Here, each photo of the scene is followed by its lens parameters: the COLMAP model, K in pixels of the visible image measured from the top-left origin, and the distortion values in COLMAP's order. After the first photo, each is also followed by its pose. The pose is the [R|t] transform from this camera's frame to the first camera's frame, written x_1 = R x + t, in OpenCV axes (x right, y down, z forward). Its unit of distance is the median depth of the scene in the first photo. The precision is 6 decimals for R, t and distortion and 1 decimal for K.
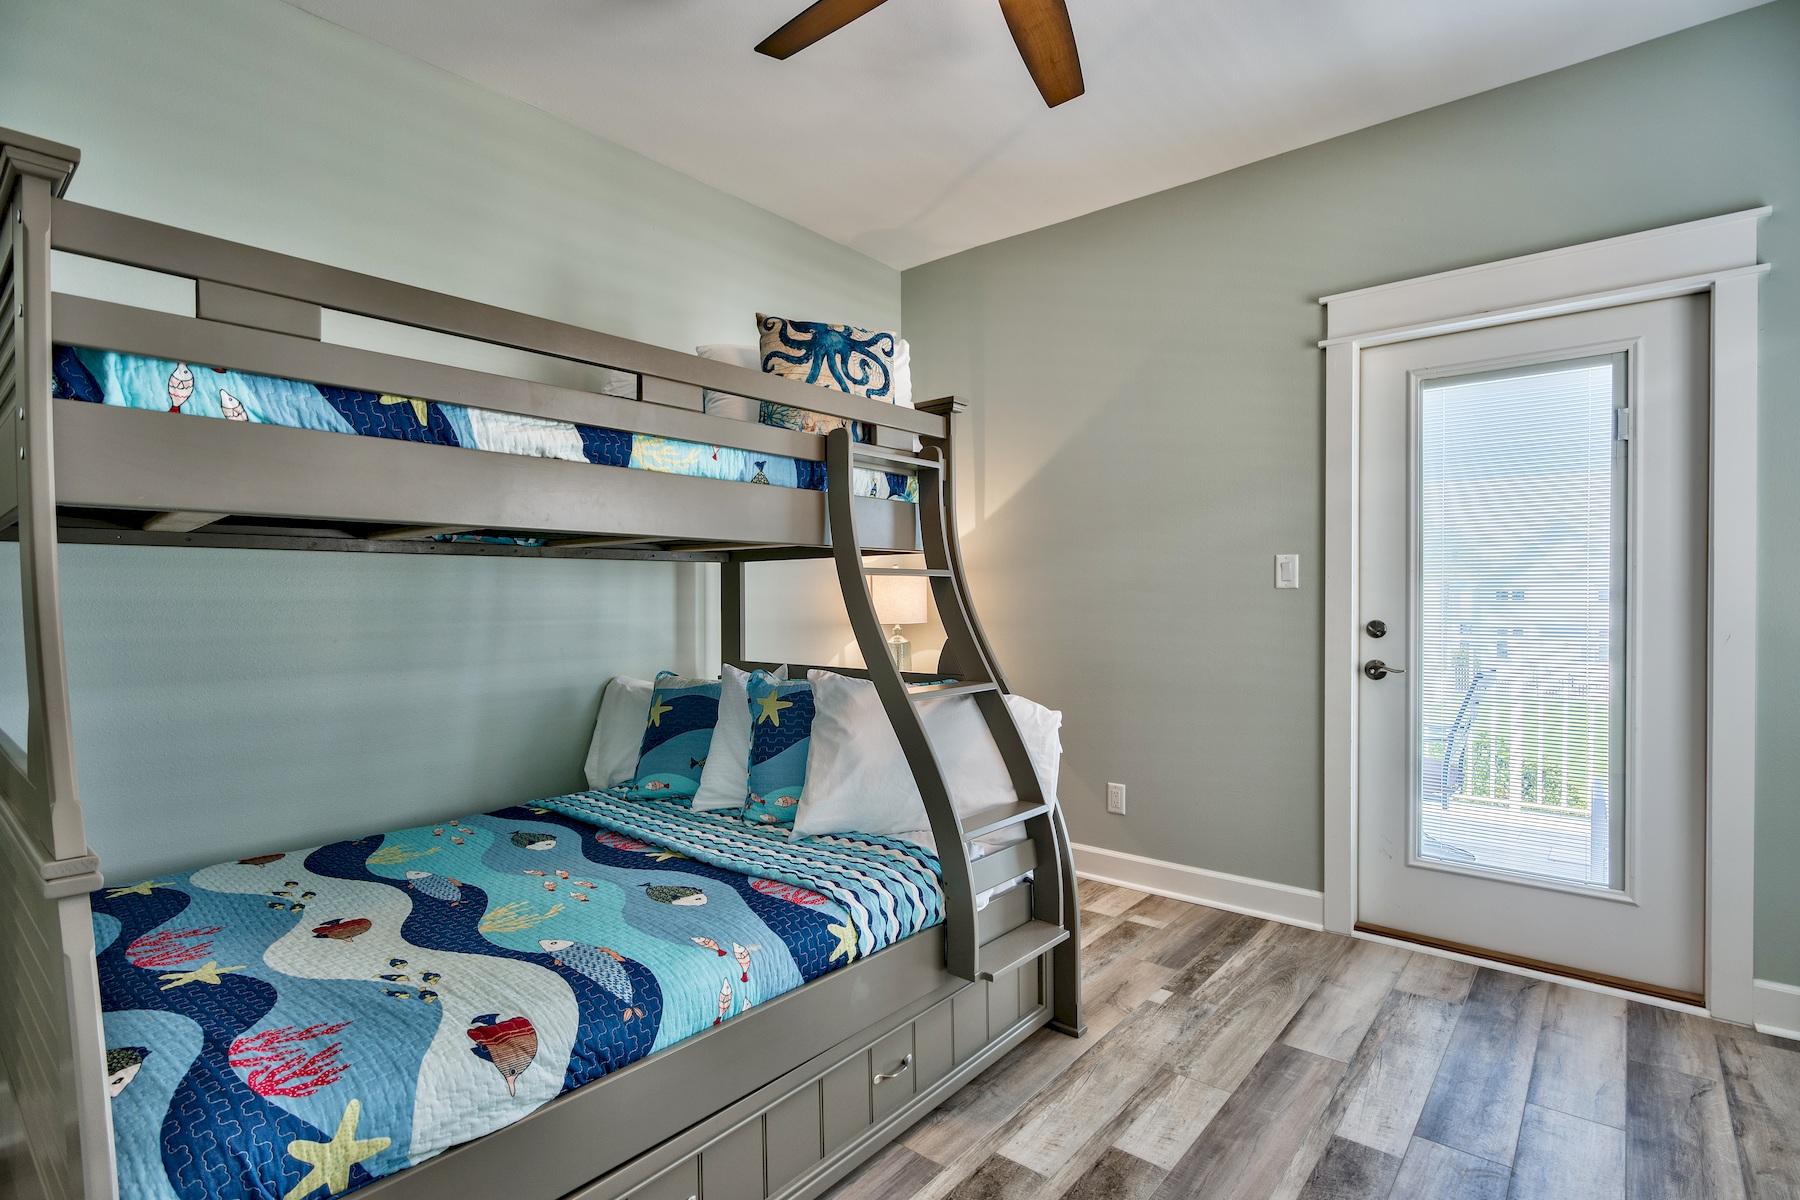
lens RADIAL K [[882.4, 0, 913.7], [0, 882.4, 604.6], [0, 0, 1]] dist [-0.001065, -0.001093]
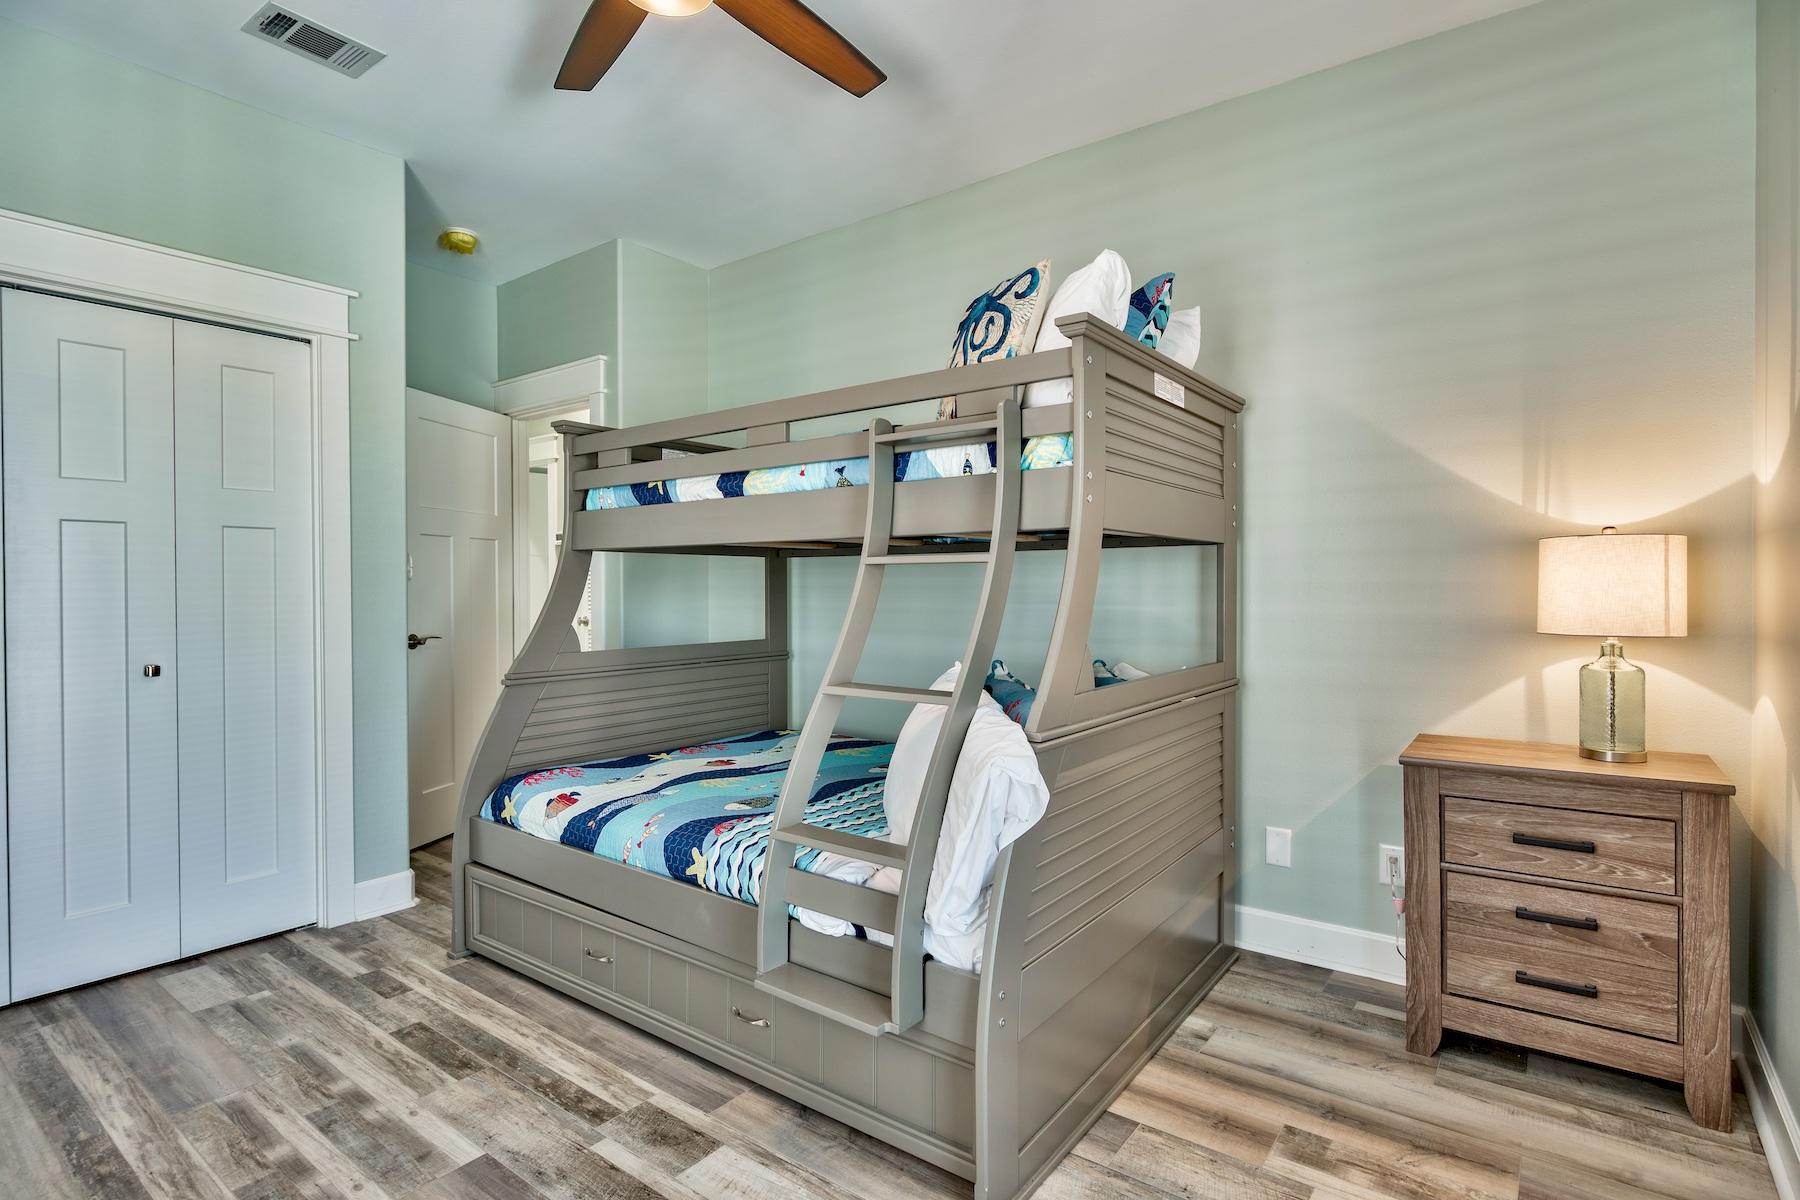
lens RADIAL K [[882.4, 0, 911.3], [0, 882.4, 599.3], [0, 0, 1]] dist [-0.001065, -0.001093]
pose [[0.049282, 0.018275, -0.998618, 1.107970], [-0.008458, 0.999804, 0.017879, -0.014622], [0.998749, 0.007565, 0.049427, 1.179114]]
